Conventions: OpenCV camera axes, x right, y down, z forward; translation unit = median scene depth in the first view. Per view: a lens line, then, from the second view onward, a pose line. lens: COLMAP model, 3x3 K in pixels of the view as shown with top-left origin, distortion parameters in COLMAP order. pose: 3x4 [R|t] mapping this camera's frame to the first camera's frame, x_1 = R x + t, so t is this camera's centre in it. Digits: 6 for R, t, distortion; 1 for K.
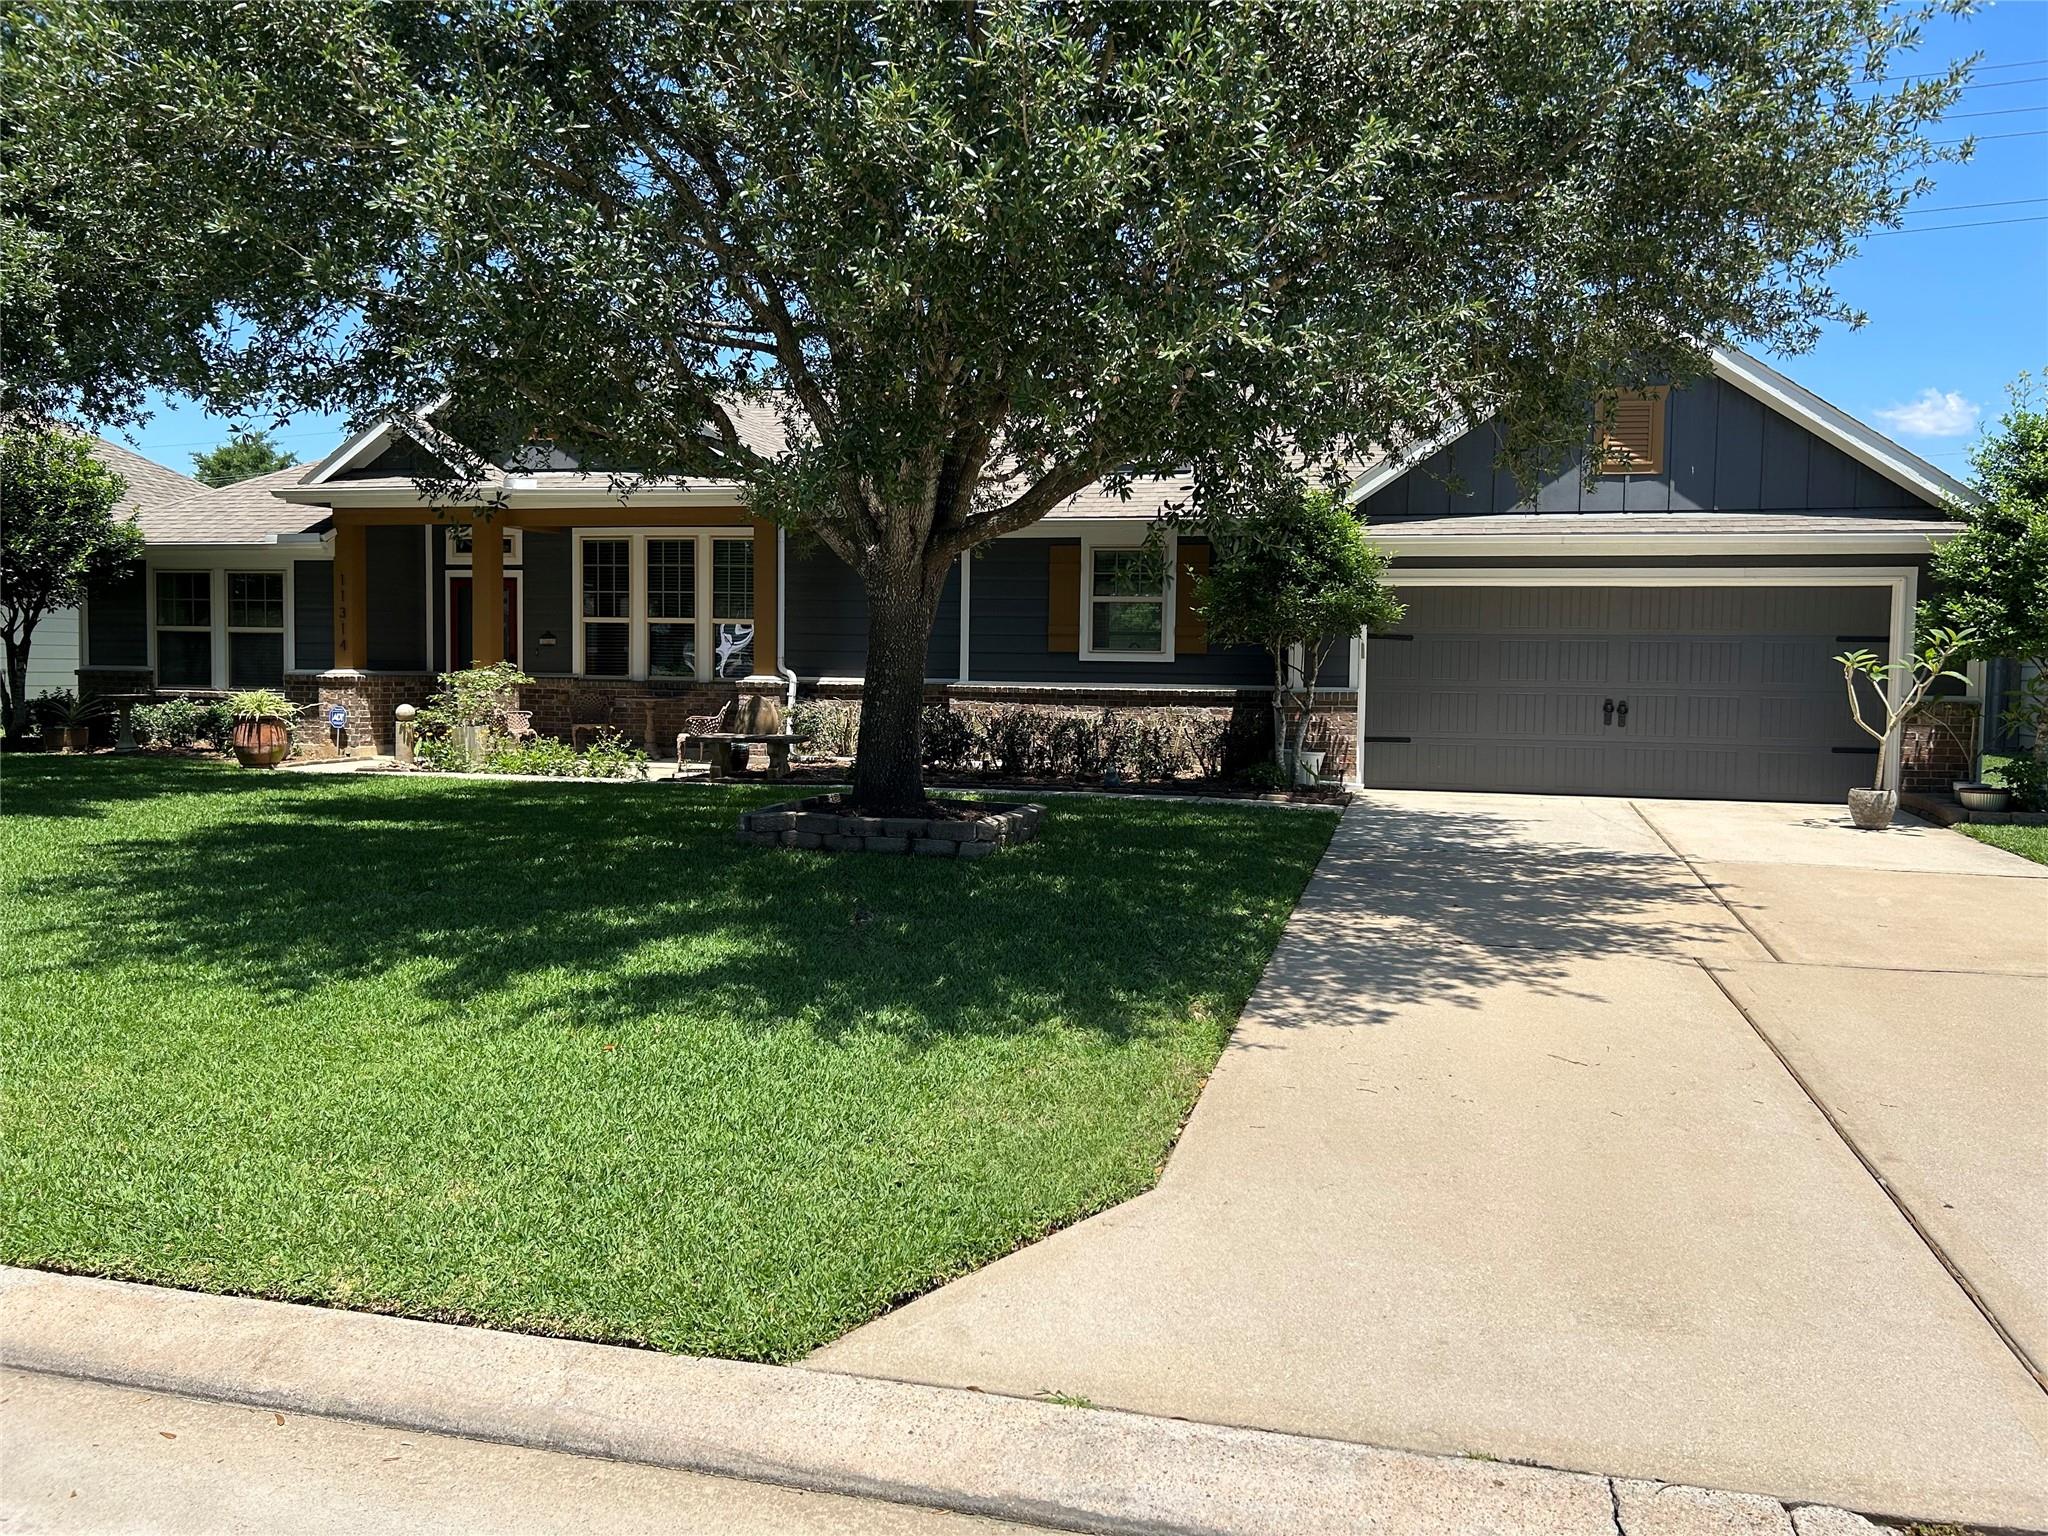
lens RADIAL K [[1527.1, 0, 1024.0], [0, 1527.1, 768.0], [0, 0, 1]] dist [0.181652, -0.392631]
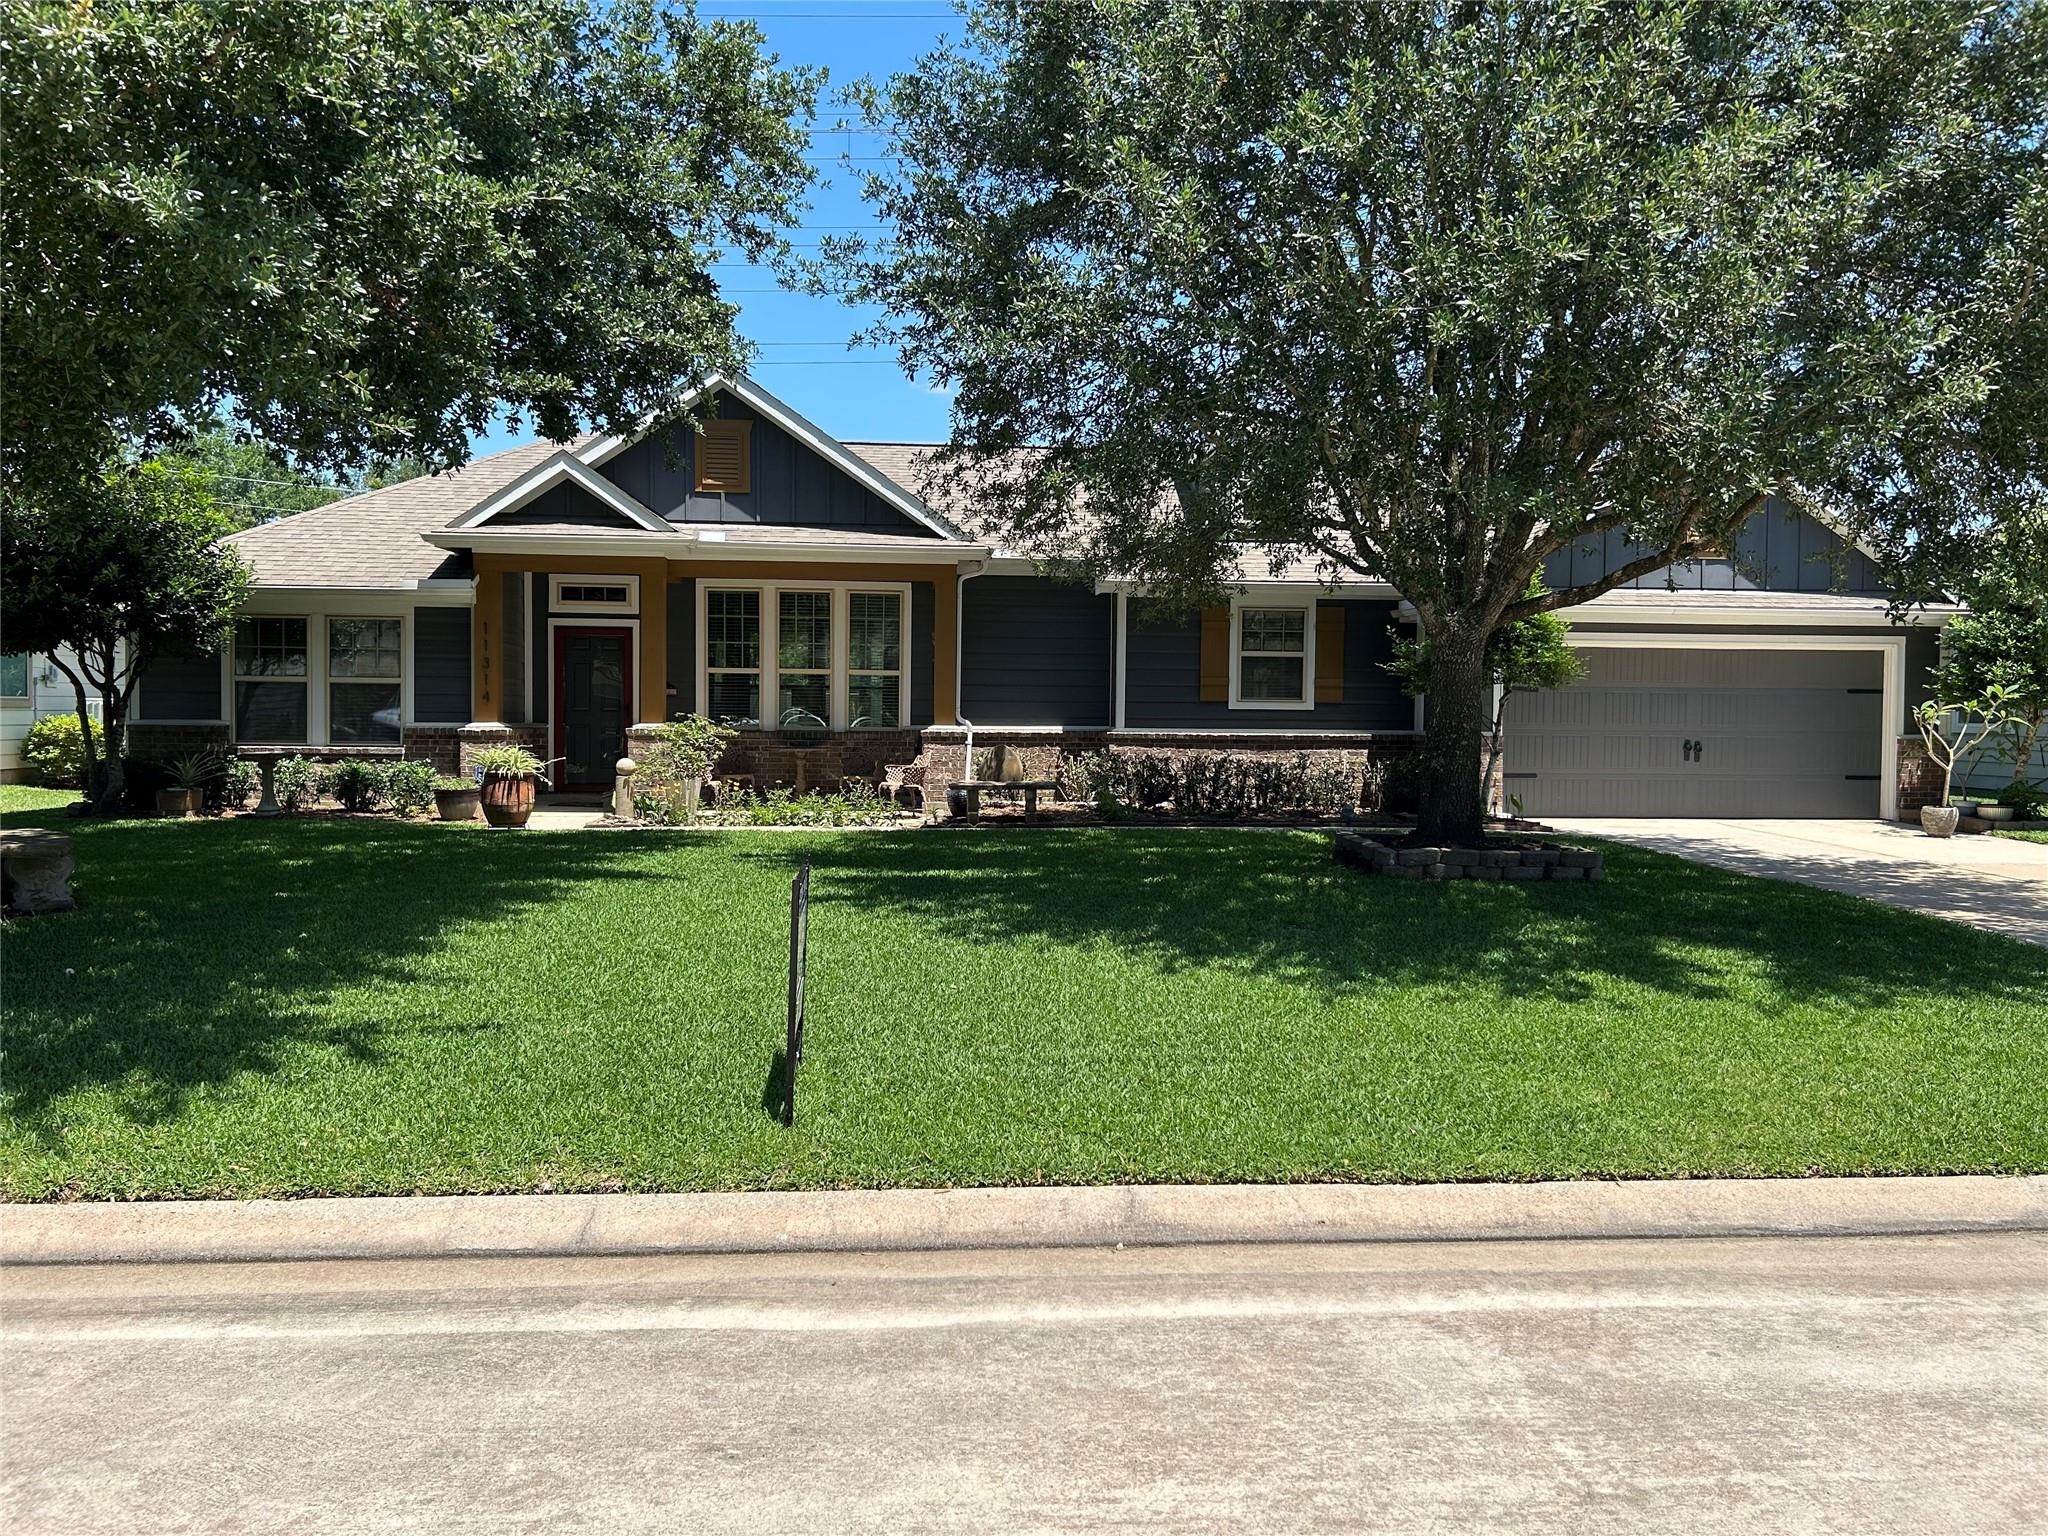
lens RADIAL K [[1527.1, 0, 1024.0], [0, 1527.1, 768.0], [0, 0, 1]] dist [0.181652, -0.392631]
pose [[0.948577, -0.016944, 0.316093, -0.452138], [0.024588, 0.999493, -0.020210, -0.008838], [-0.315590, 0.026943, 0.948513, -0.001237]]
